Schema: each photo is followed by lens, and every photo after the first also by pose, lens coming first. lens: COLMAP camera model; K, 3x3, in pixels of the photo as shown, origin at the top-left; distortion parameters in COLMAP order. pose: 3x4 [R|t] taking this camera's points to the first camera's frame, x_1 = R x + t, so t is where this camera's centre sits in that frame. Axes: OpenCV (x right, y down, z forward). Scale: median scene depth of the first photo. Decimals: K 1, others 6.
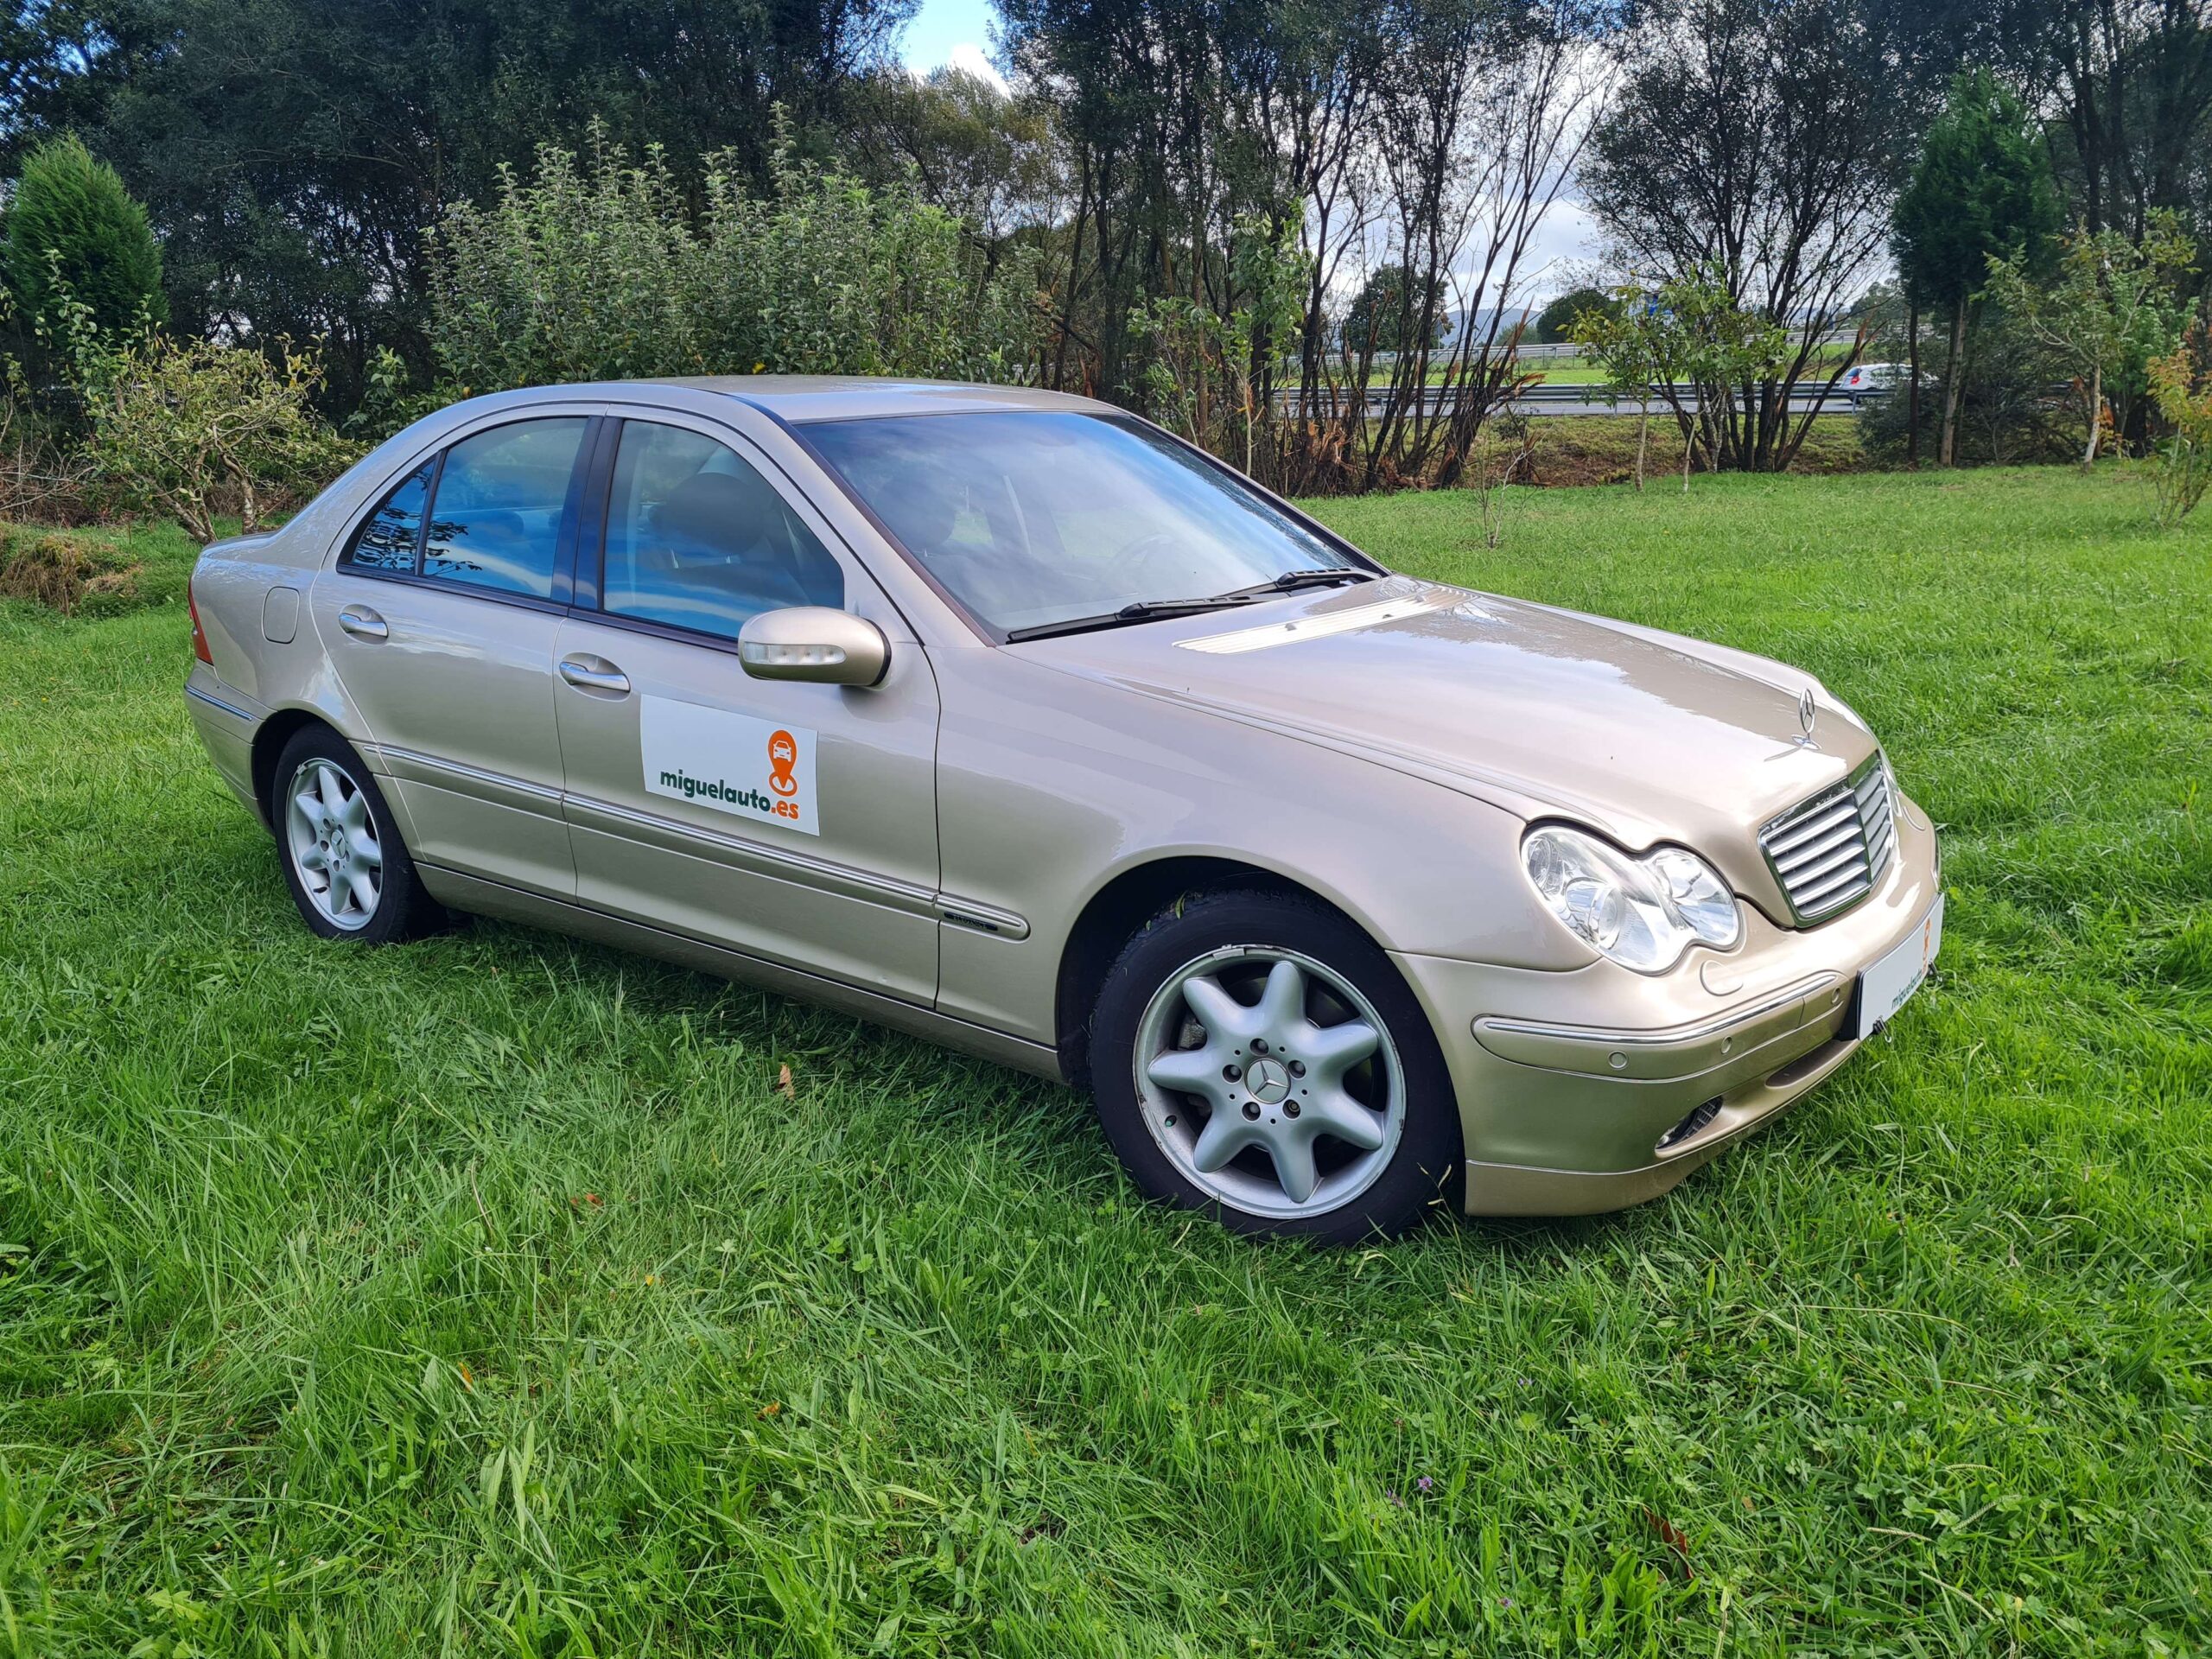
lens RADIAL K [[1688.6, 0, 1136.6], [0, 1688.6, 802.5], [0, 0, 1]] dist [0.094697, -0.066356]
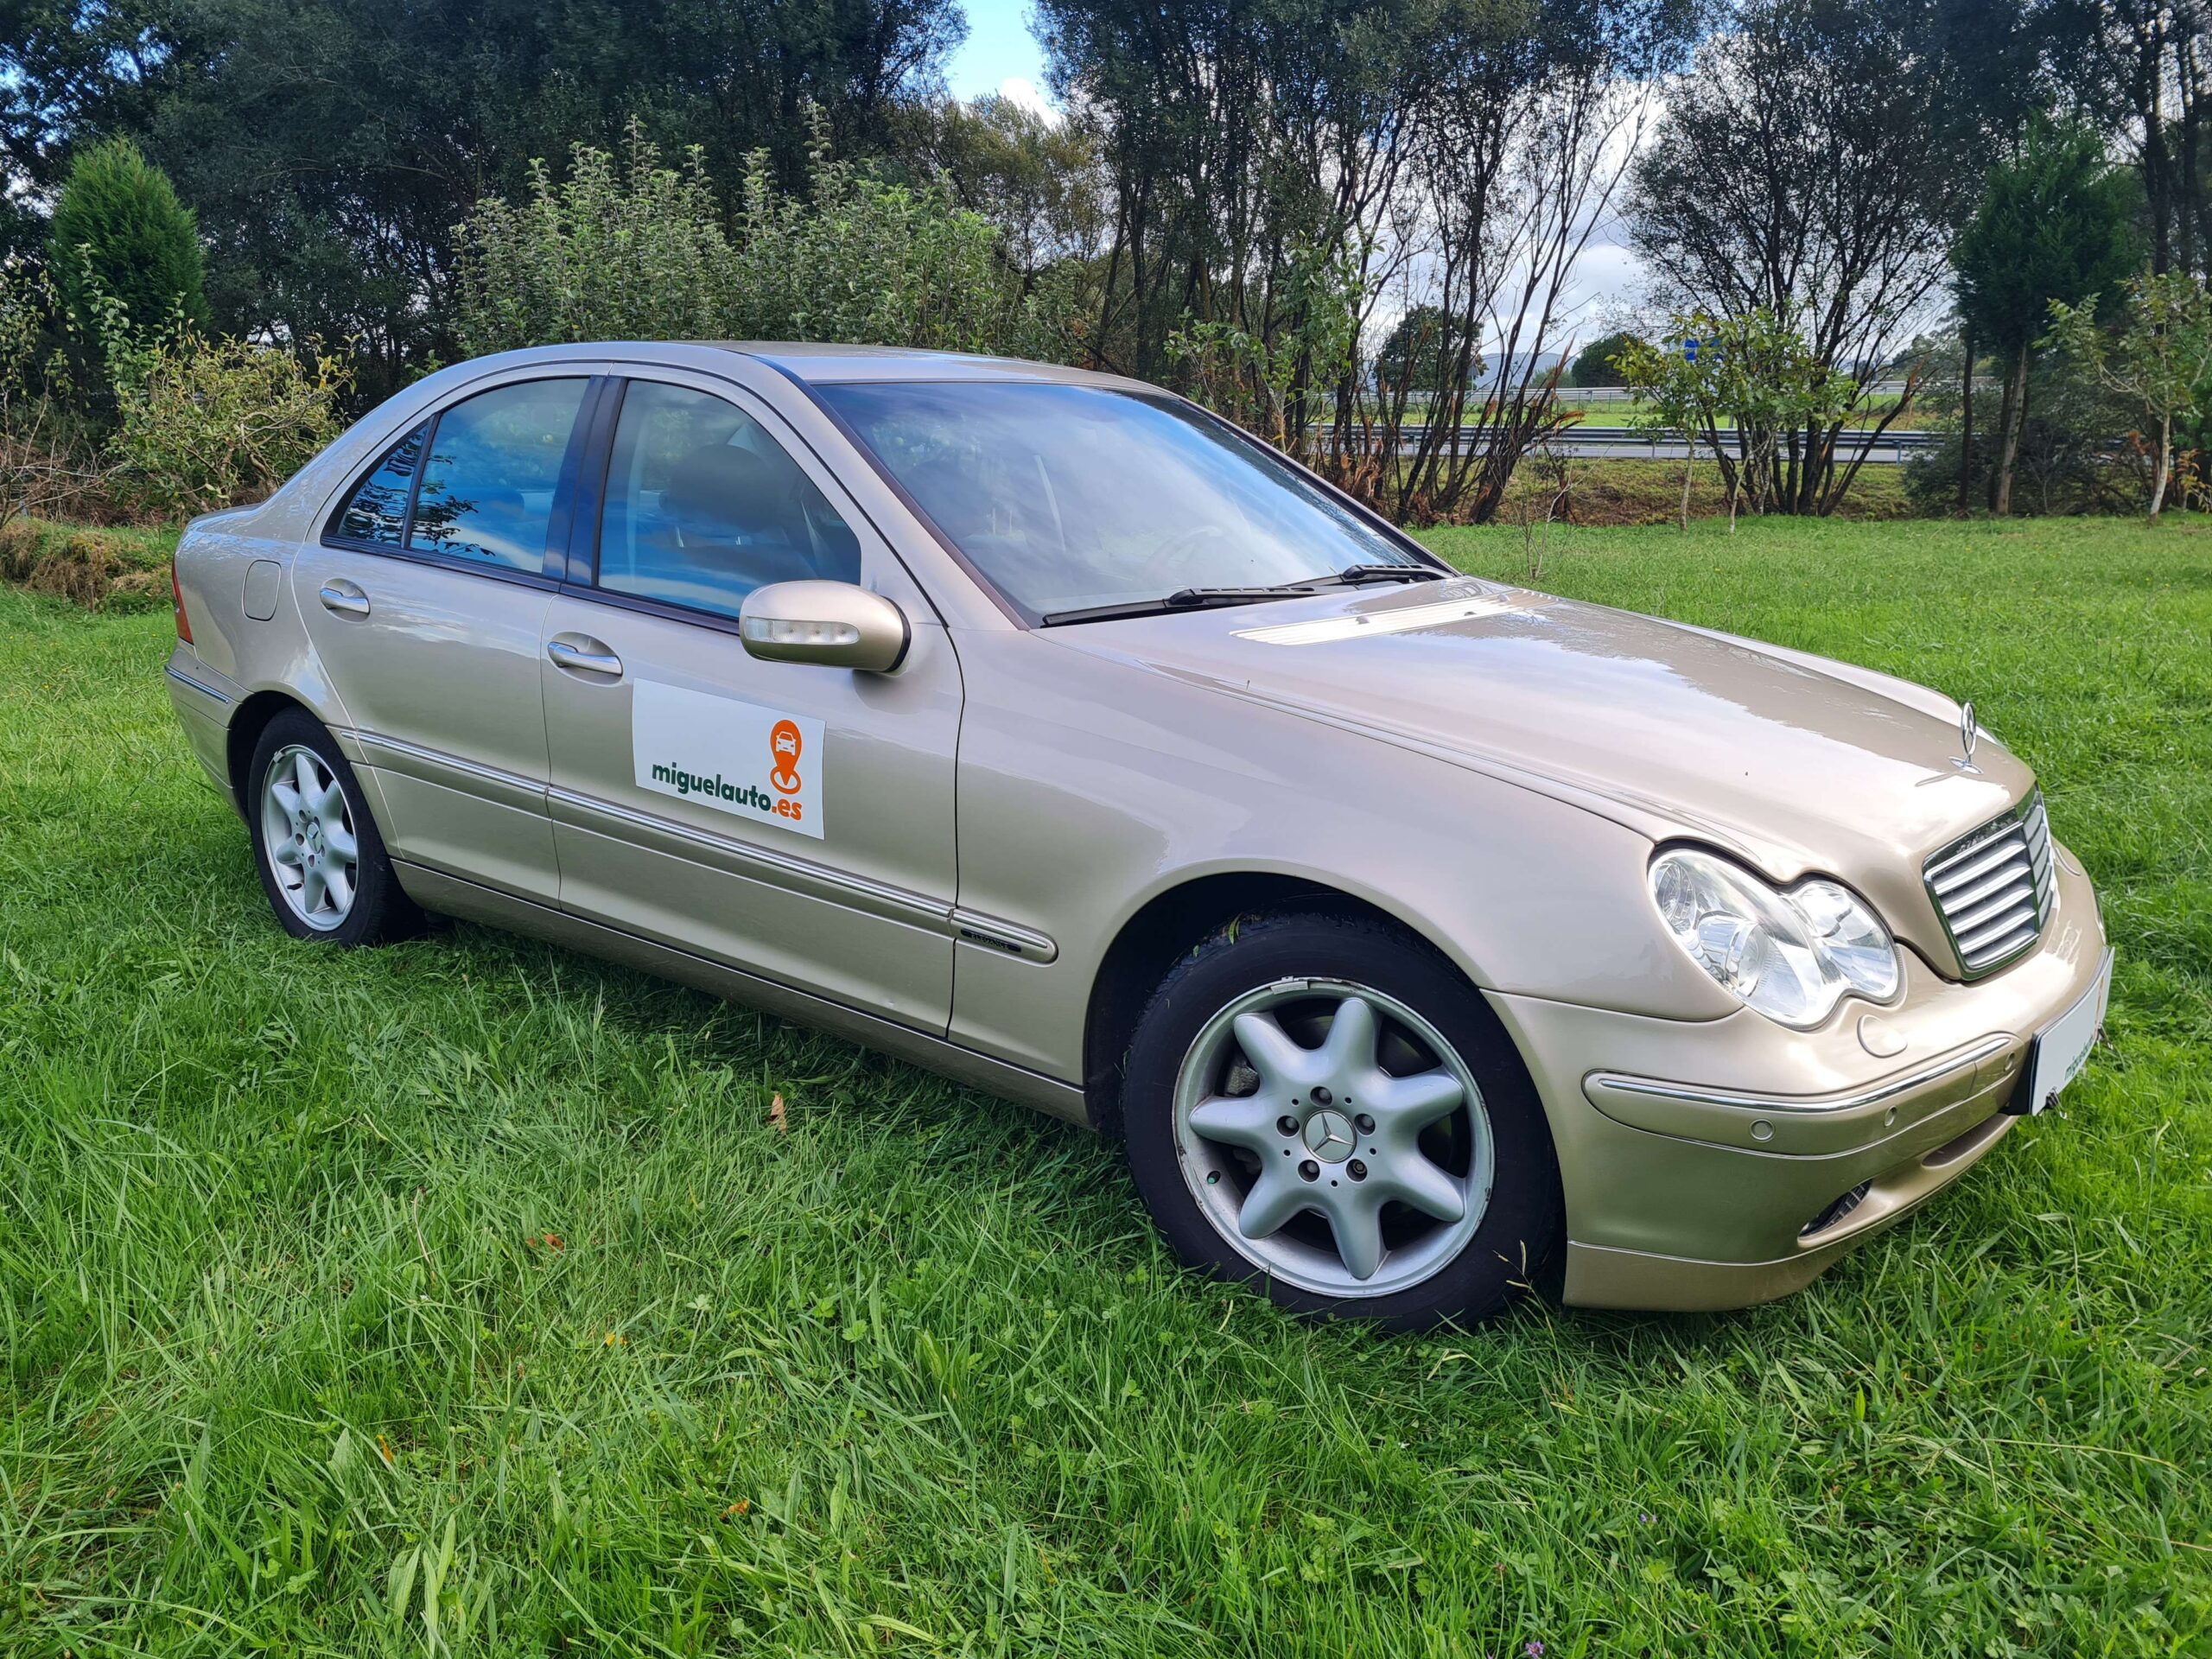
lens RADIAL K [[1675.3, 0, 1106.0], [0, 1675.3, 829.5], [0, 0, 1]] dist [0.085983, -0.053471]
pose [[0.999119, 0.032477, -0.026561, -0.016379], [-0.032630, 0.999453, -0.005360, 0.015037], [0.026372, 0.006222, 0.999633, 0.126223]]
